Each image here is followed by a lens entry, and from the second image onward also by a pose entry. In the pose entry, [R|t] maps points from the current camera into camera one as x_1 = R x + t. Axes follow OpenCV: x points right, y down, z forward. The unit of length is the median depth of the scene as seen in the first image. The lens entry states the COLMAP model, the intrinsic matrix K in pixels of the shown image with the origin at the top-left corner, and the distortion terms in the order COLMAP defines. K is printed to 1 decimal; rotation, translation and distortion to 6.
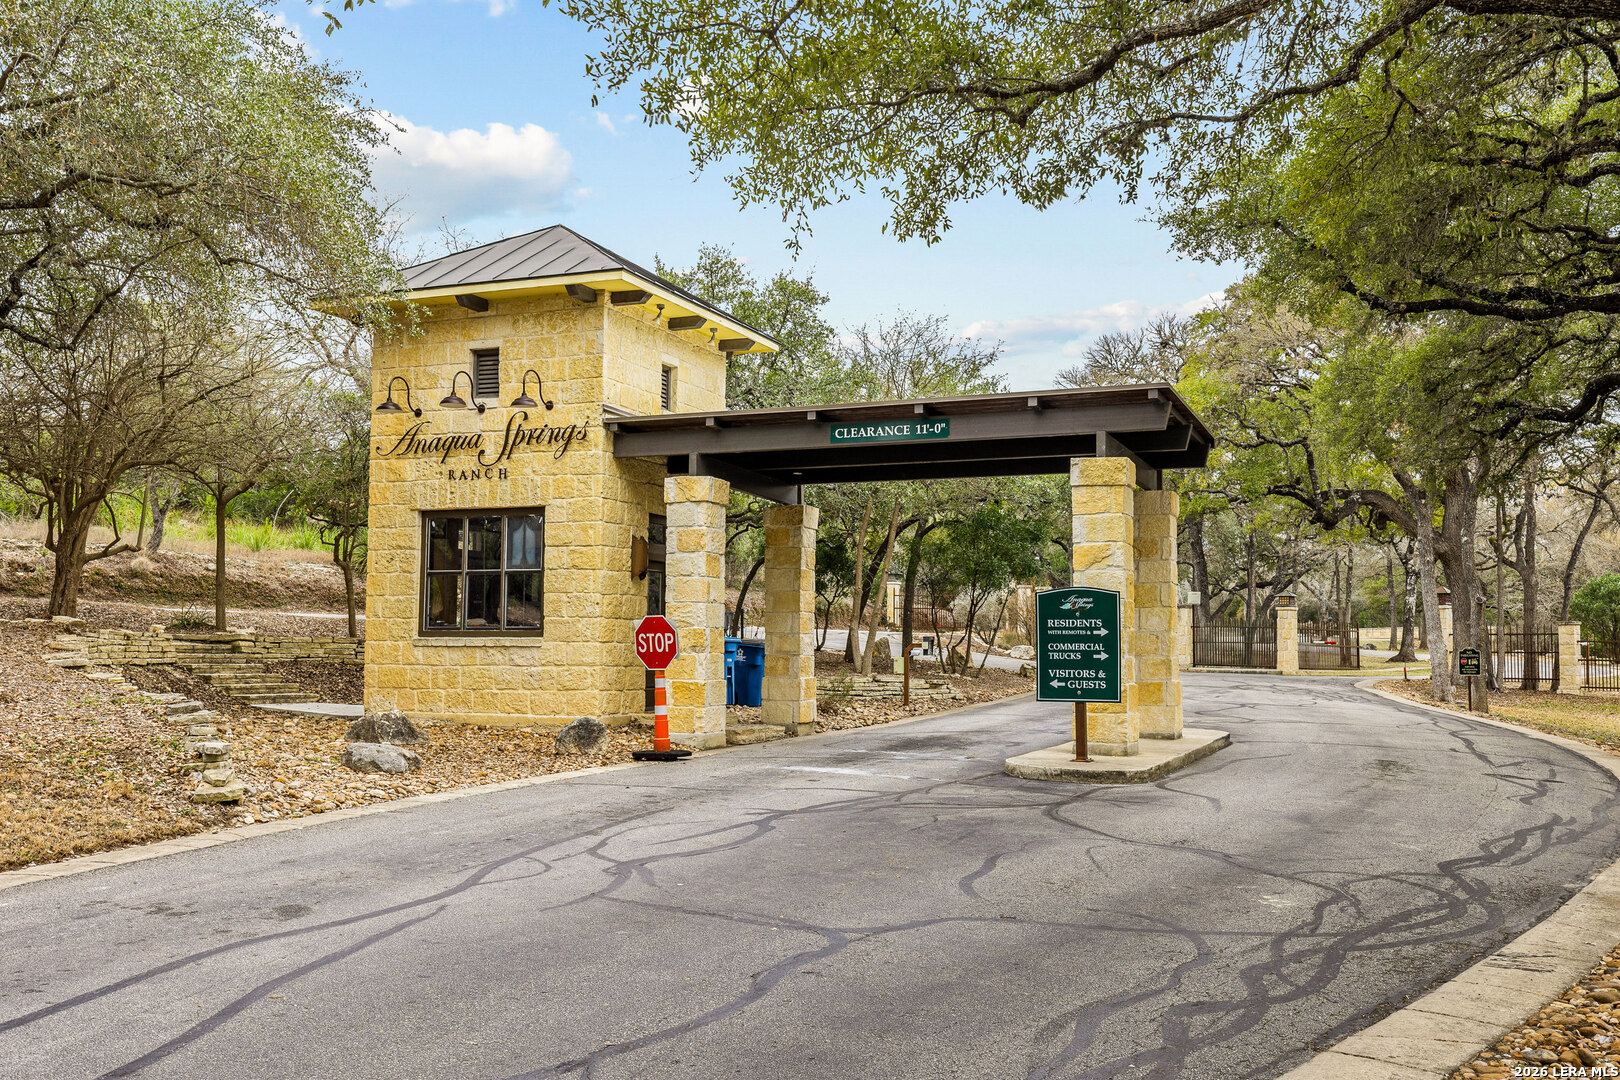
lens RADIAL K [[1544.6, 0, 810.0], [0, 1544.6, 540.0], [0, 0, 1]] dist [0.008282, 0.005650]
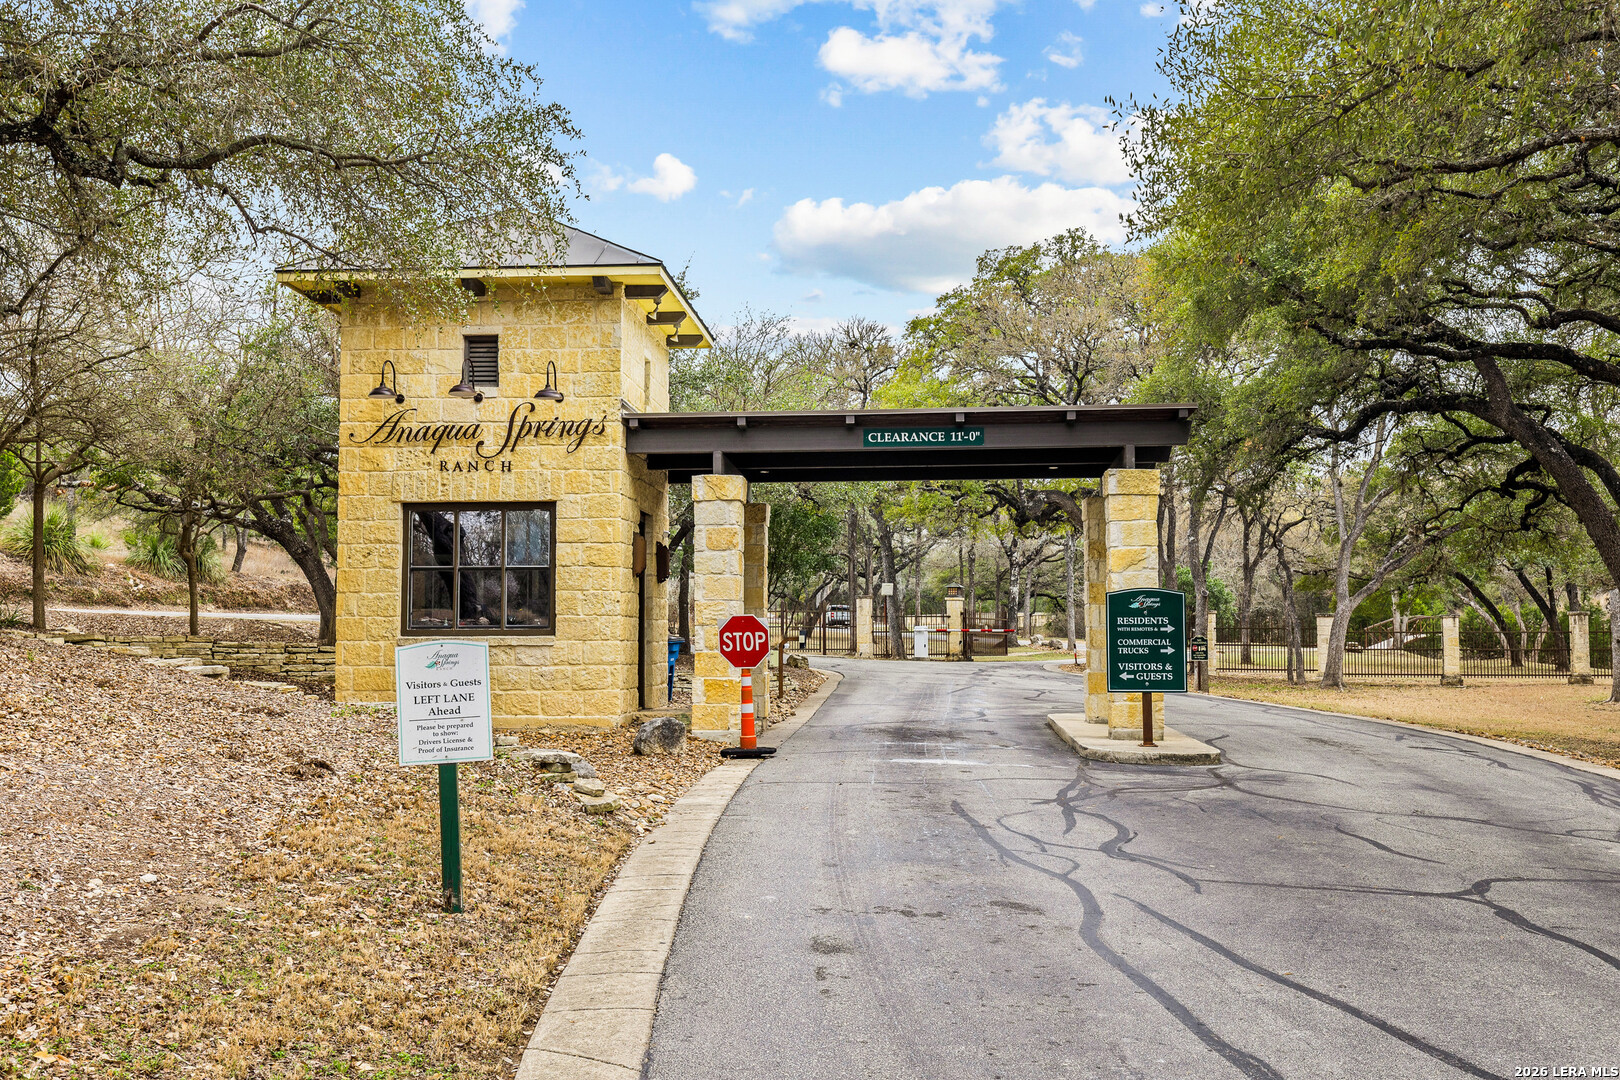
lens RADIAL K [[1567.0, 0, 810.0], [0, 1567.0, 540.0], [0, 0, 1]] dist [0.006238, -0.000673]
pose [[0.950969, 0.010901, 0.309094, -0.322066], [-0.013791, 0.999879, 0.007167, -0.006717], [-0.308979, -0.011079, 0.951004, 0.011238]]
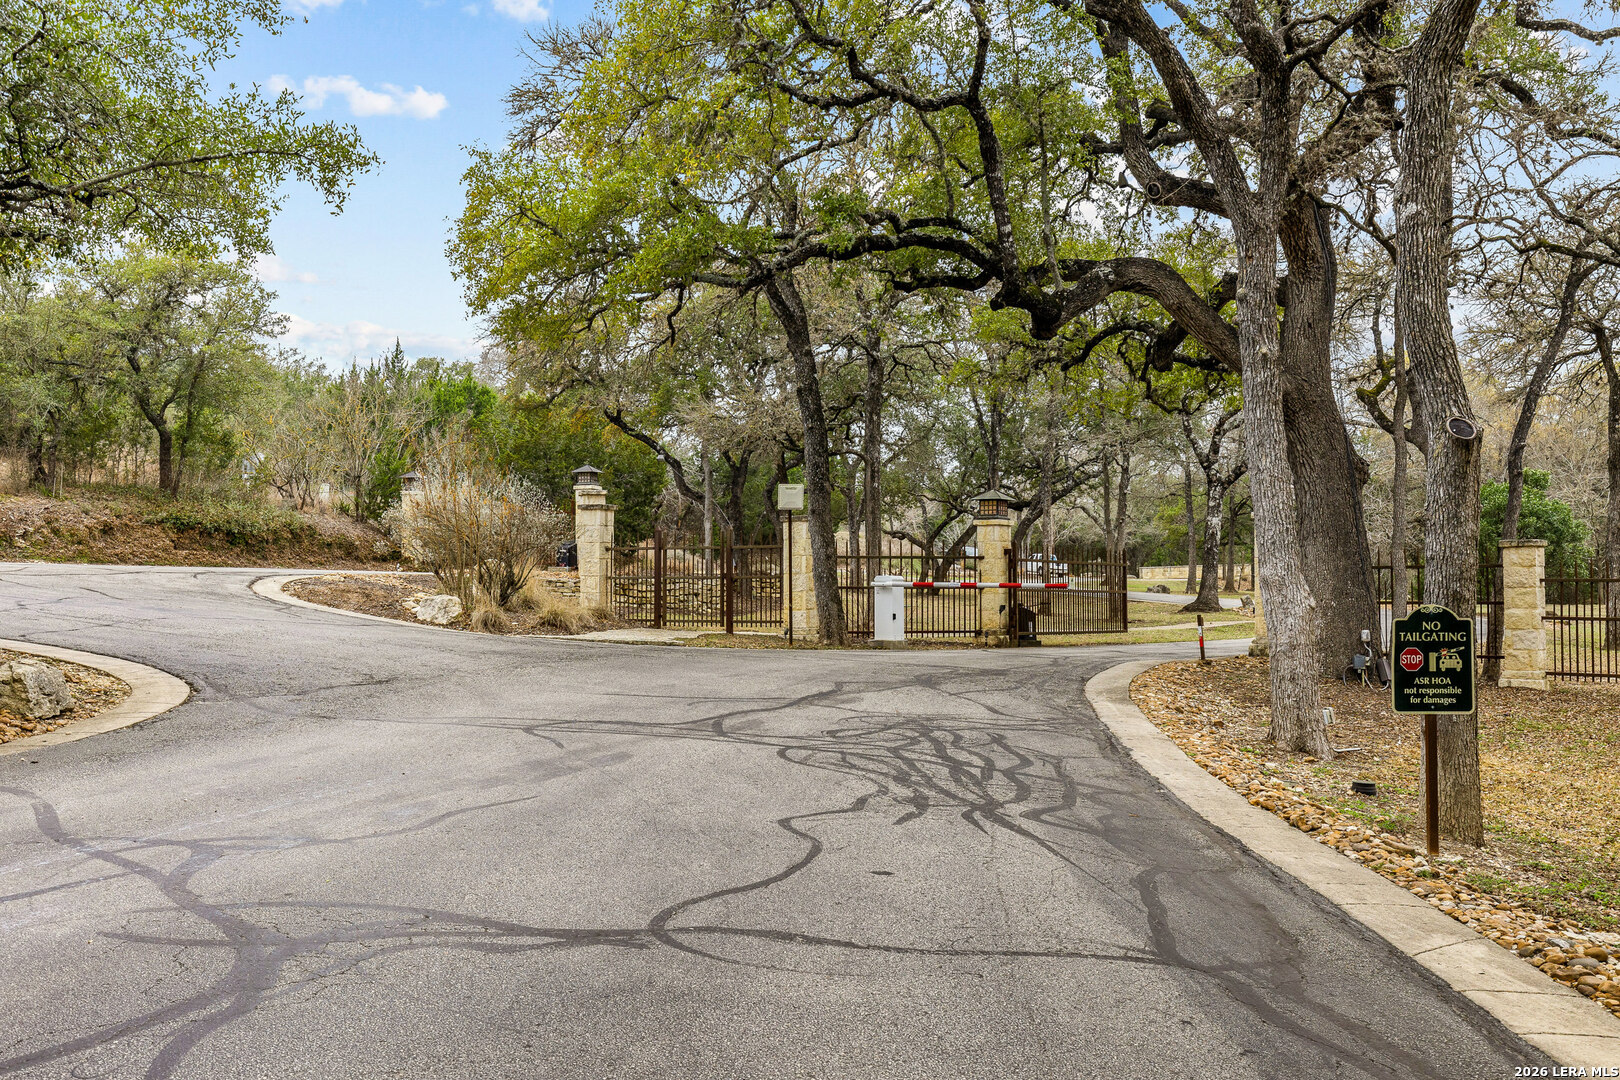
lens RADIAL K [[1567.0, 0, 810.0], [0, 1567.0, 540.0], [0, 0, 1]] dist [0.006238, -0.000673]
pose [[0.993025, -0.002039, 0.117888, 0.482076], [-0.002357, 0.999307, 0.037139, 0.081091], [-0.117882, -0.037158, 0.992332, 1.242393]]
